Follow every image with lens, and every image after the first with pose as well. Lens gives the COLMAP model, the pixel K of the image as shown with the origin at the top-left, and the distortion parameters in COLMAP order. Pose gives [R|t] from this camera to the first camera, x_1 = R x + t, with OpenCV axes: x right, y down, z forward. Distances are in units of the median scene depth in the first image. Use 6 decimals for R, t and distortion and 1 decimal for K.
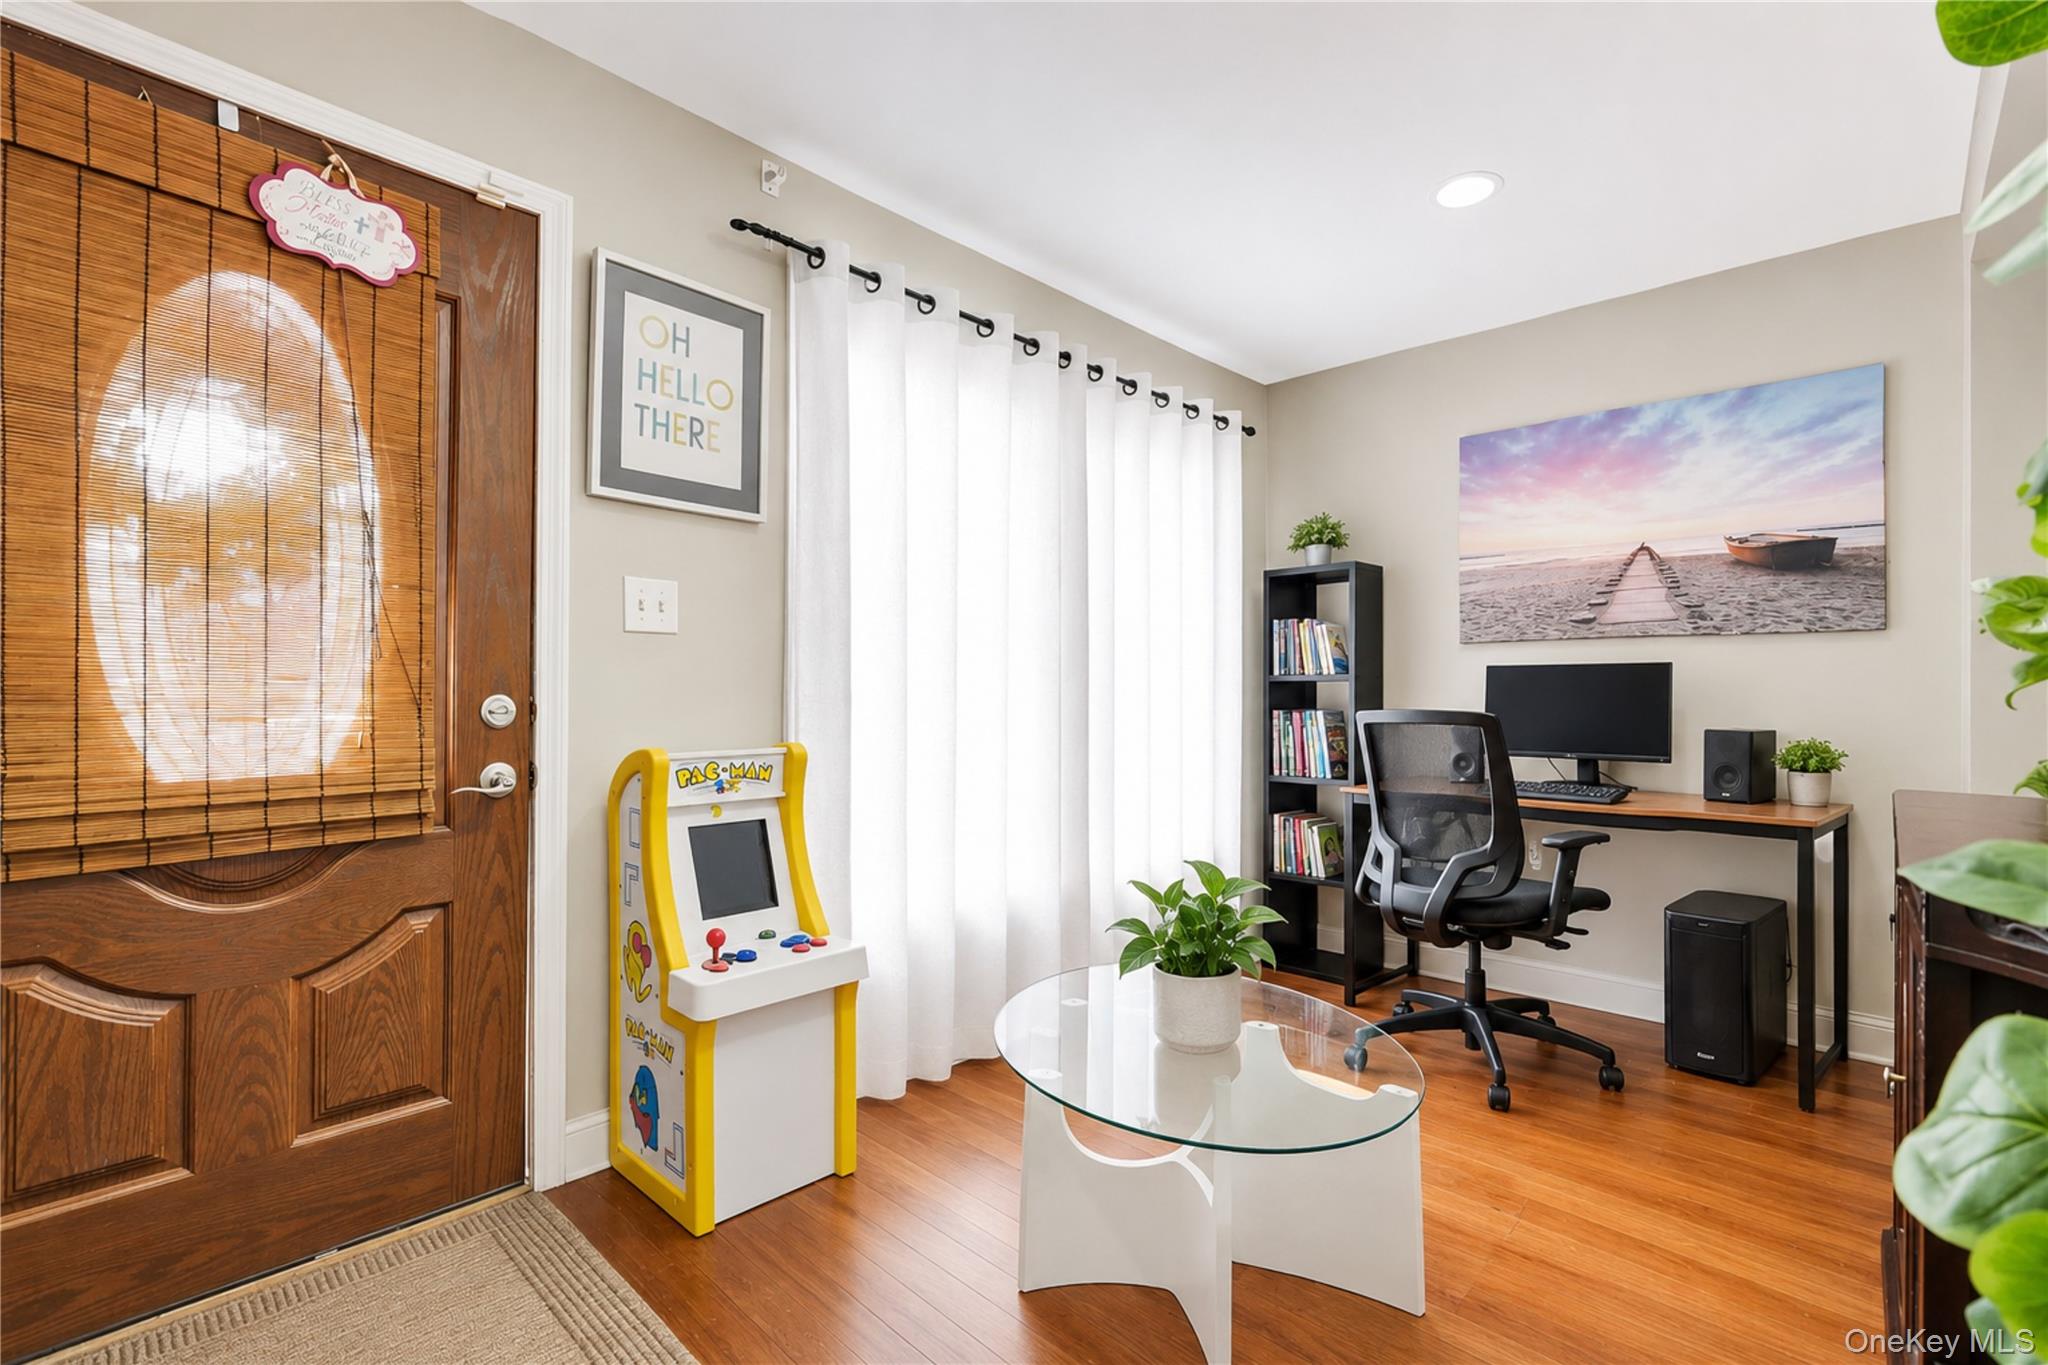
lens RADIAL K [[920.7, 0, 1024.9], [0, 920.7, 694.8], [0, 0, 1]] dist [-0.001120, 0.001346]
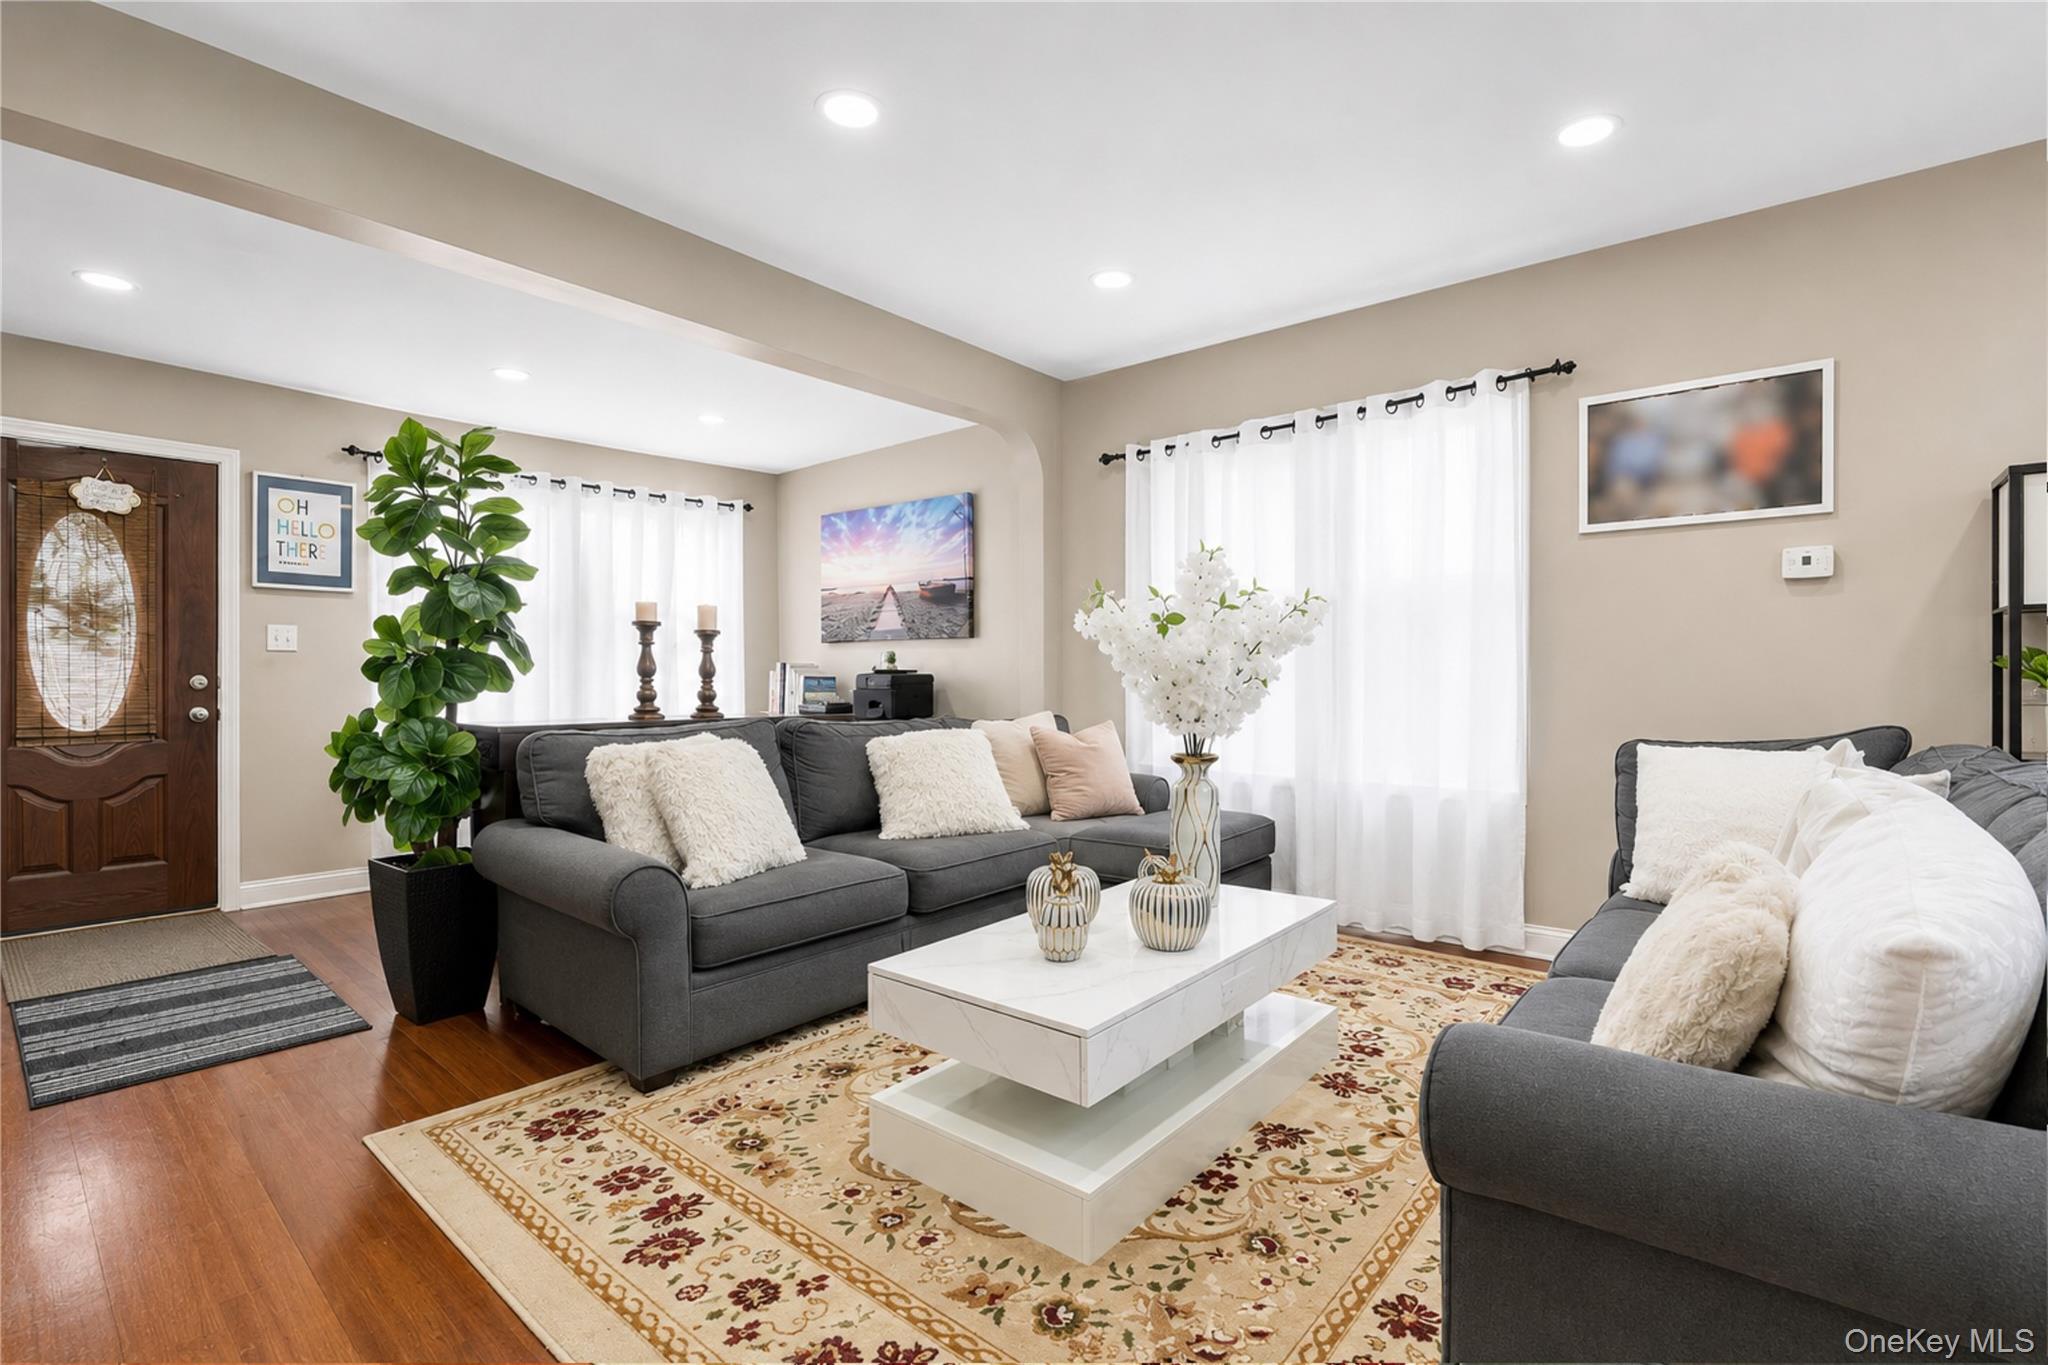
lens RADIAL K [[920.7, 0, 1024.9], [0, 920.7, 694.8], [0, 0, 1]] dist [-0.001120, 0.001346]
pose [[0.997734, -0.005757, -0.067030, 1.433822], [0.007728, 0.999544, 0.029175, -0.007397], [0.066831, -0.029627, 0.997324, -1.014550]]
